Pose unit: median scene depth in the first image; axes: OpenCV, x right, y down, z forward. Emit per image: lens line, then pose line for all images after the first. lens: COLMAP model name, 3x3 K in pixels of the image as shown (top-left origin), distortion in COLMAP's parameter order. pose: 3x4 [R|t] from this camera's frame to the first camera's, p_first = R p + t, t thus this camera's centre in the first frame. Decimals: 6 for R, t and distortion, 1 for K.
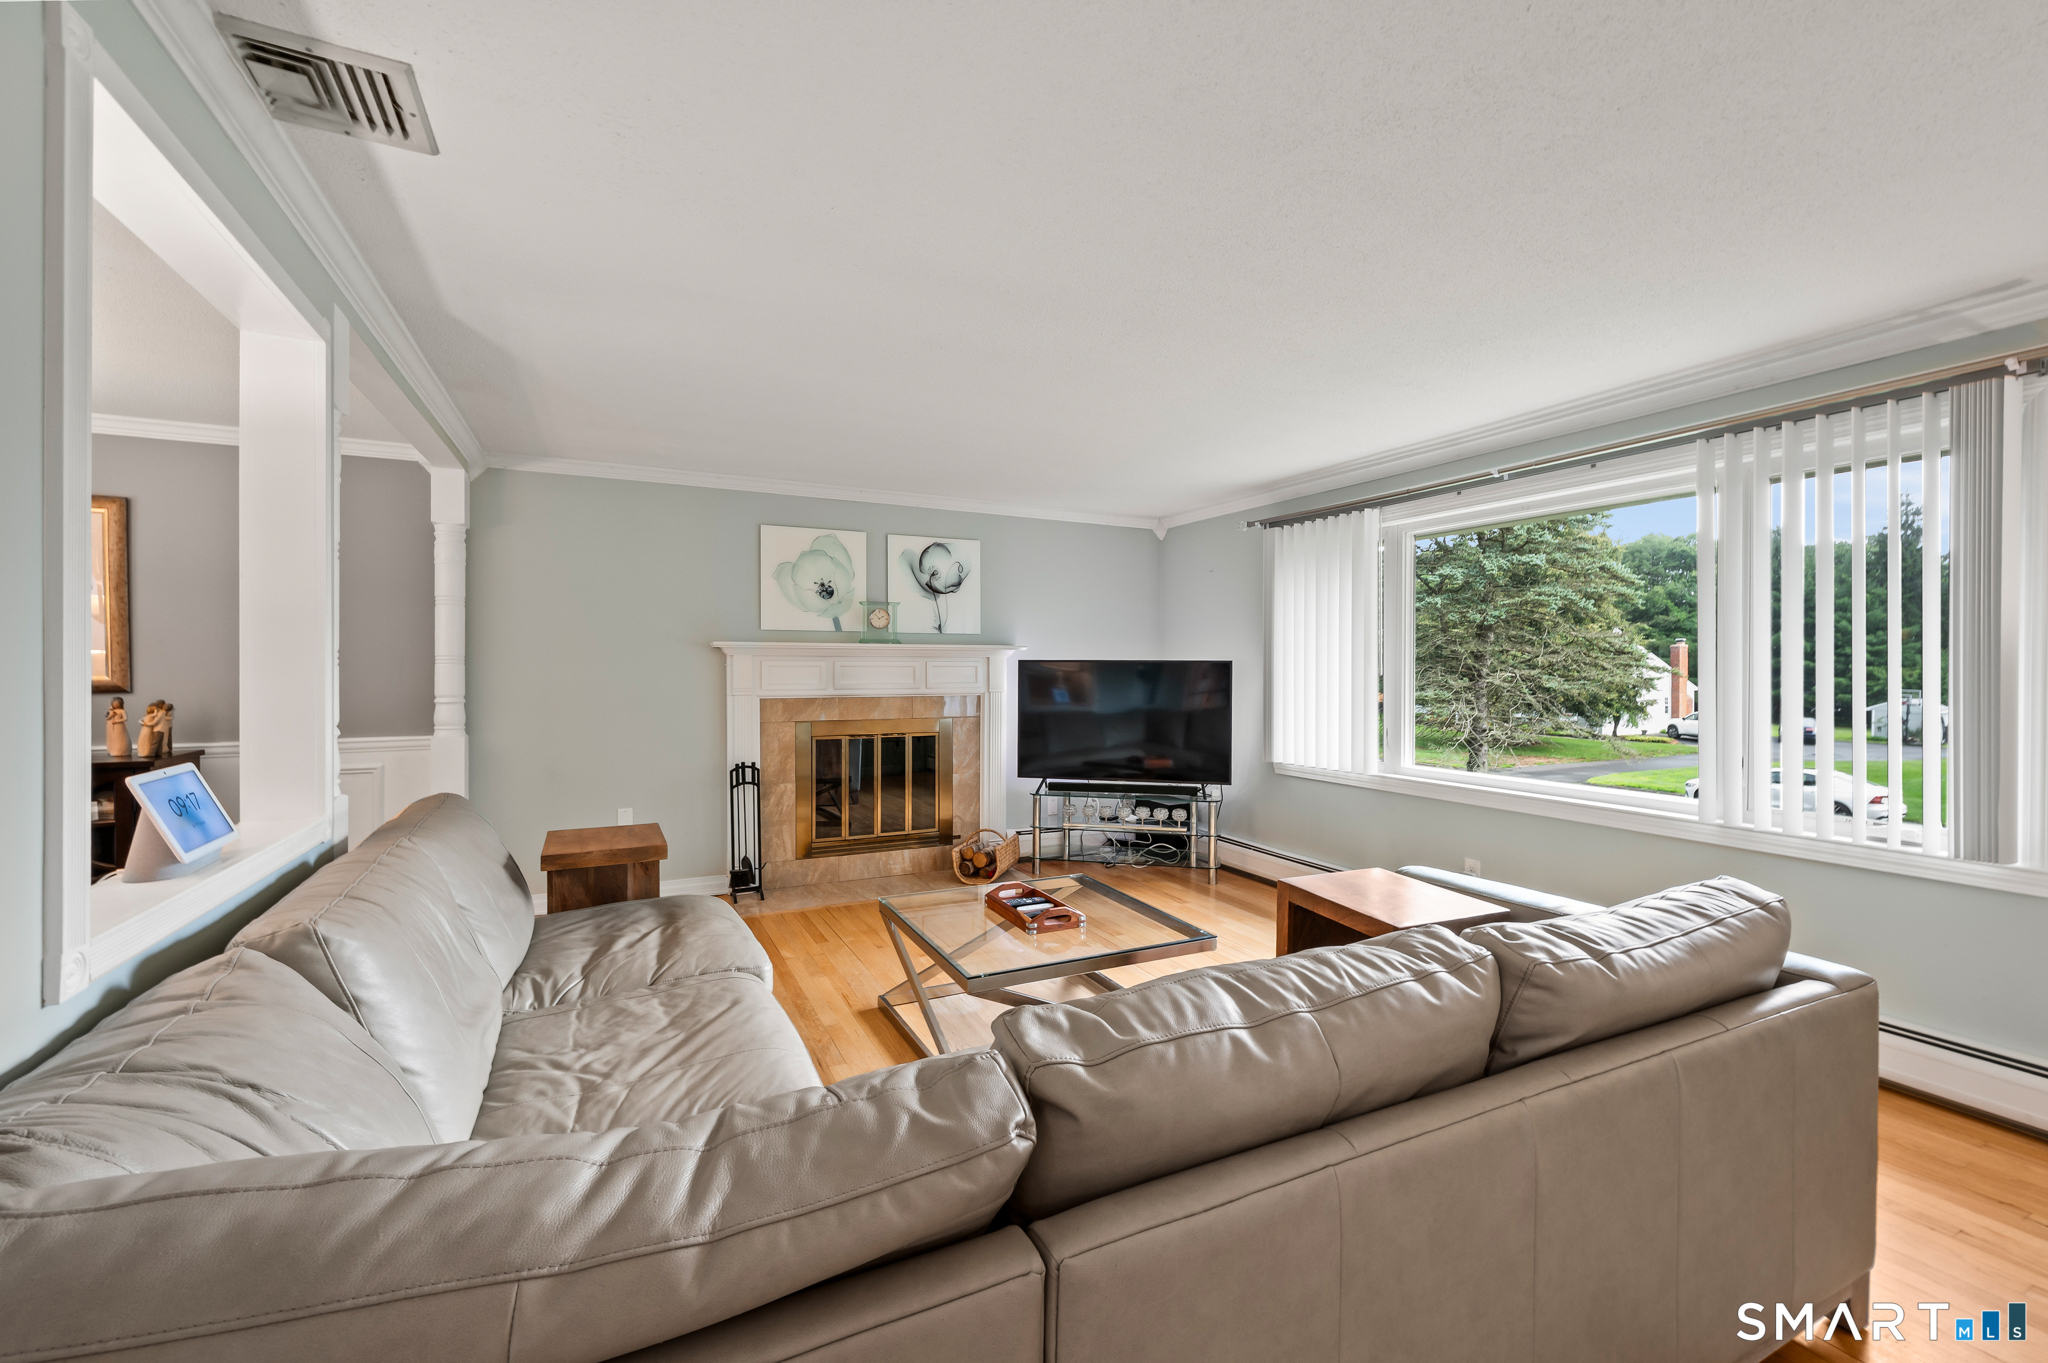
lens RADIAL K [[818.6, 0, 1037.1], [0, 818.6, 672.6], [0, 0, 1]] dist [-0.002038, -0.000100]
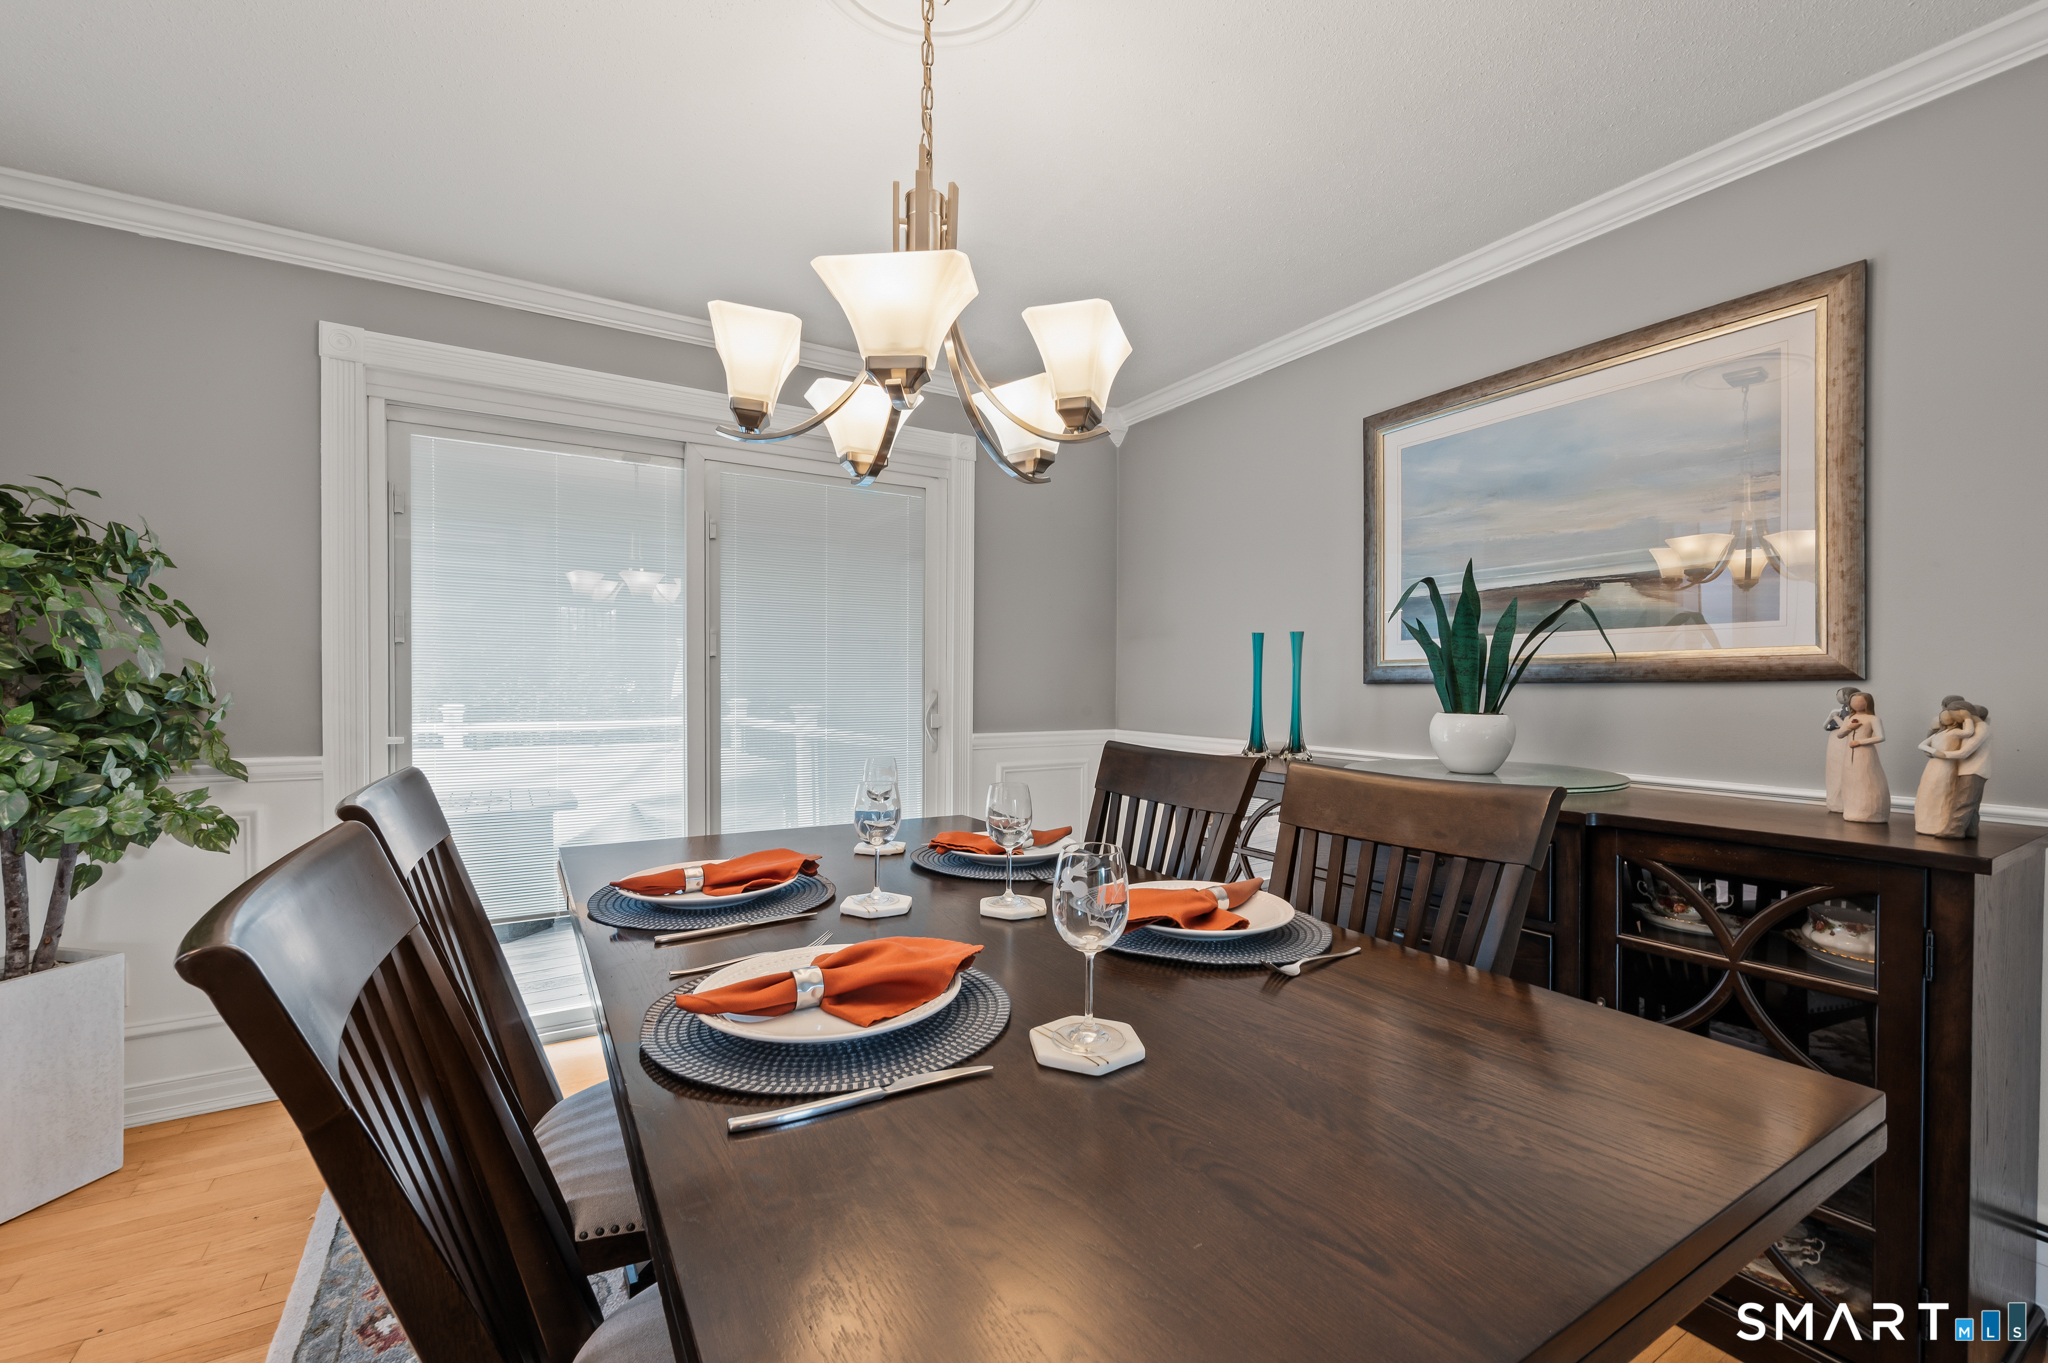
lens RADIAL K [[840.4, 0, 1024.0], [0, 840.4, 681.5], [0, 0, 1]] dist [-0.001042, -0.000085]
pose [[0.098480, 0.003085, -0.995134, -0.495599], [-0.009546, 0.999952, 0.002155, 0.020824], [0.995093, 0.009287, 0.098505, 0.345932]]
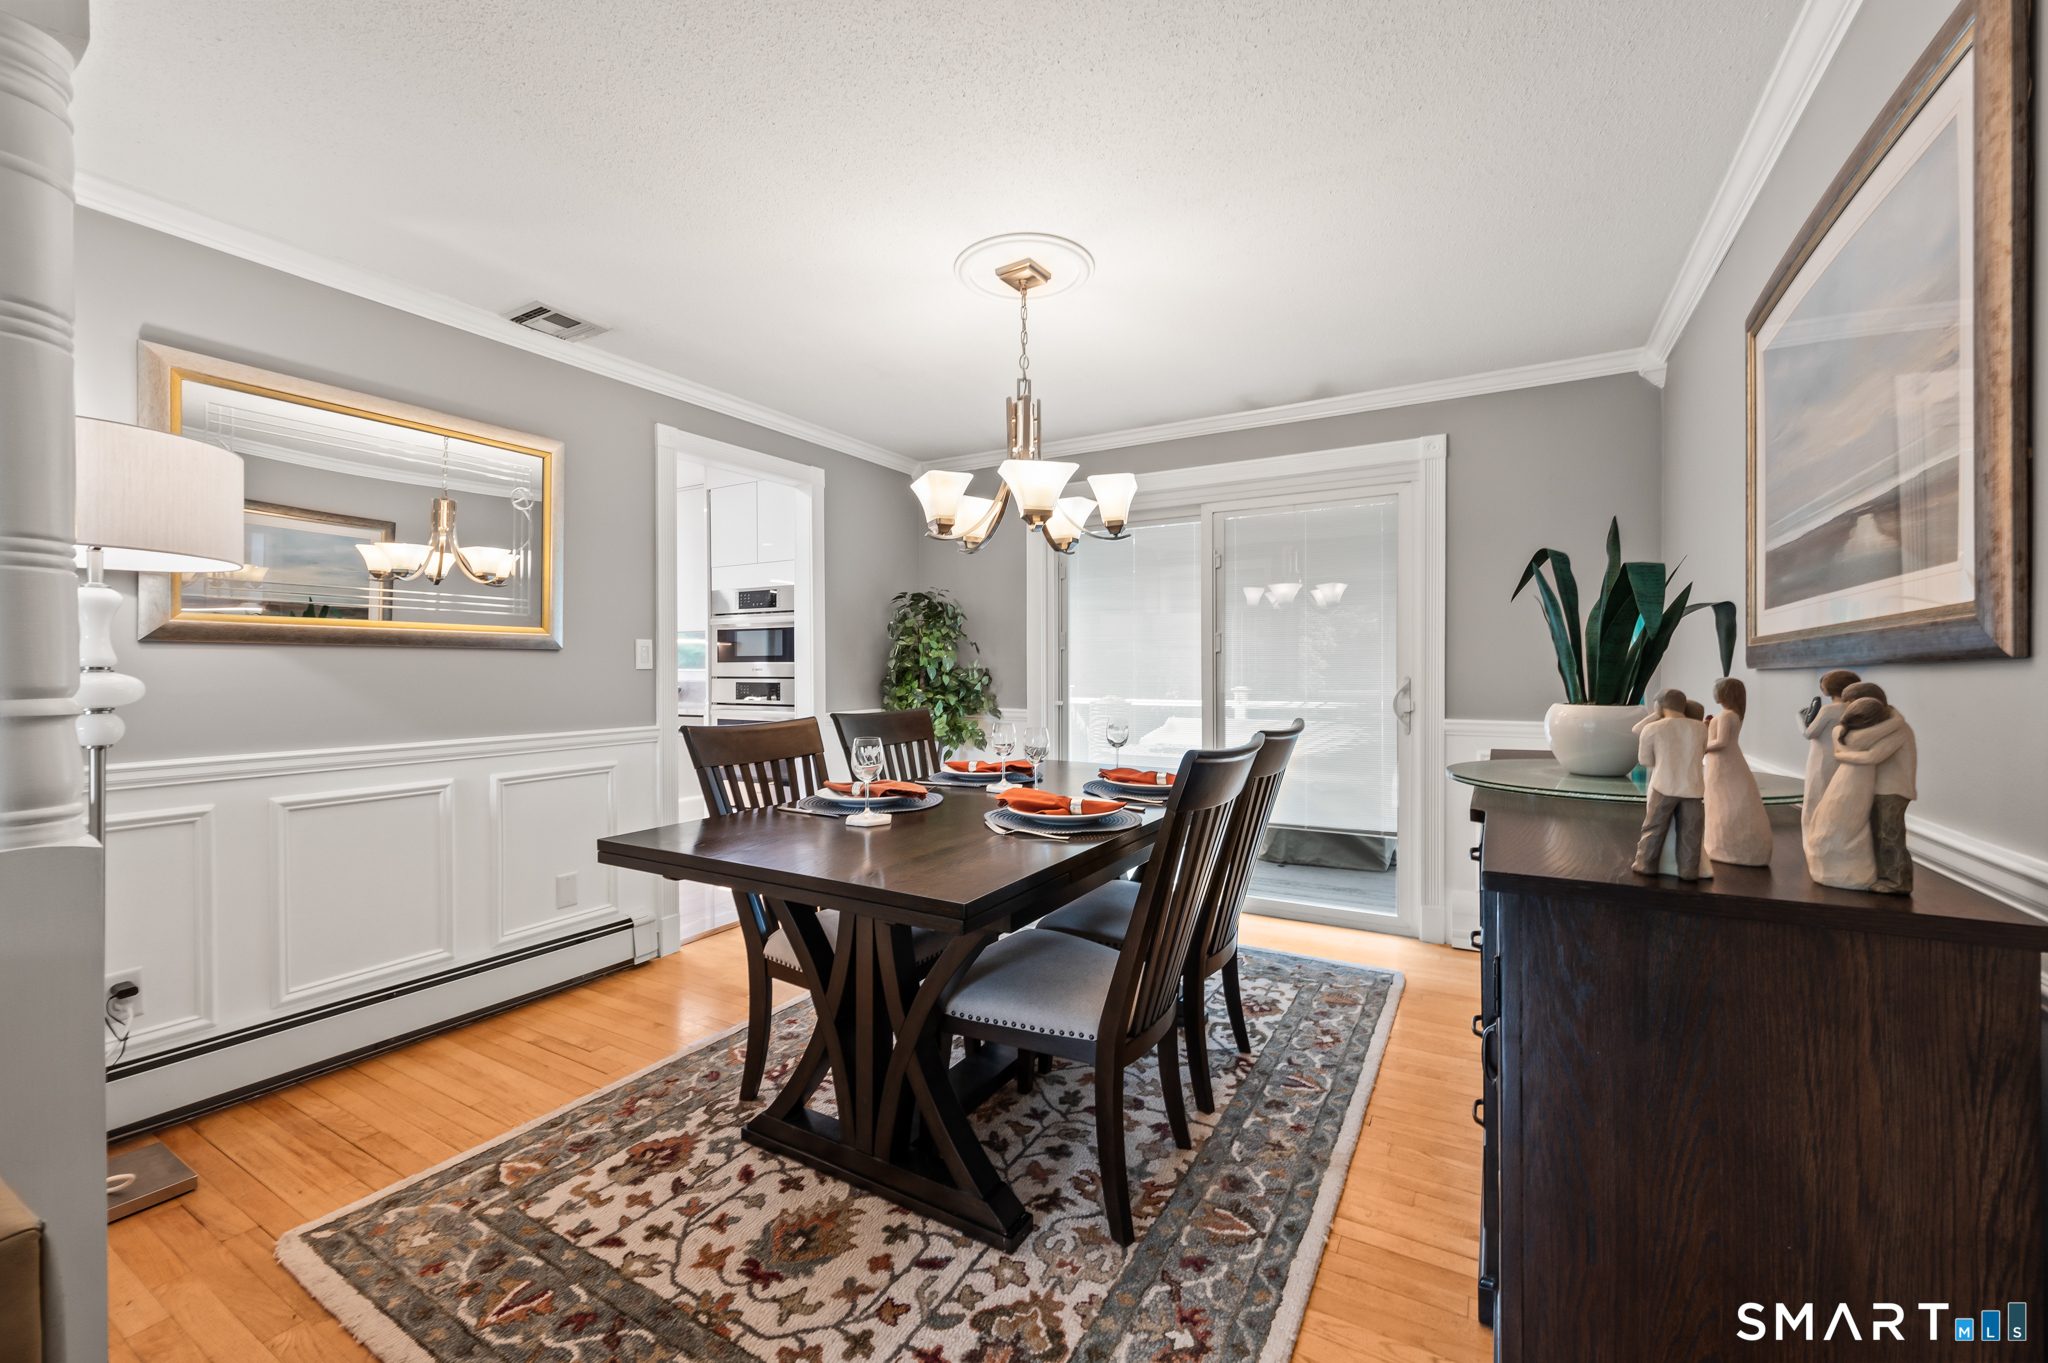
lens RADIAL K [[818.6, 0, 1037.1], [0, 818.6, 672.6], [0, 0, 1]] dist [-0.002038, -0.000100]
pose [[-0.824748, 0.004360, -0.565484, -0.503521], [-0.000833, 0.999960, 0.008925, 0.019400], [0.565500, 0.007832, -0.824711, 0.739278]]
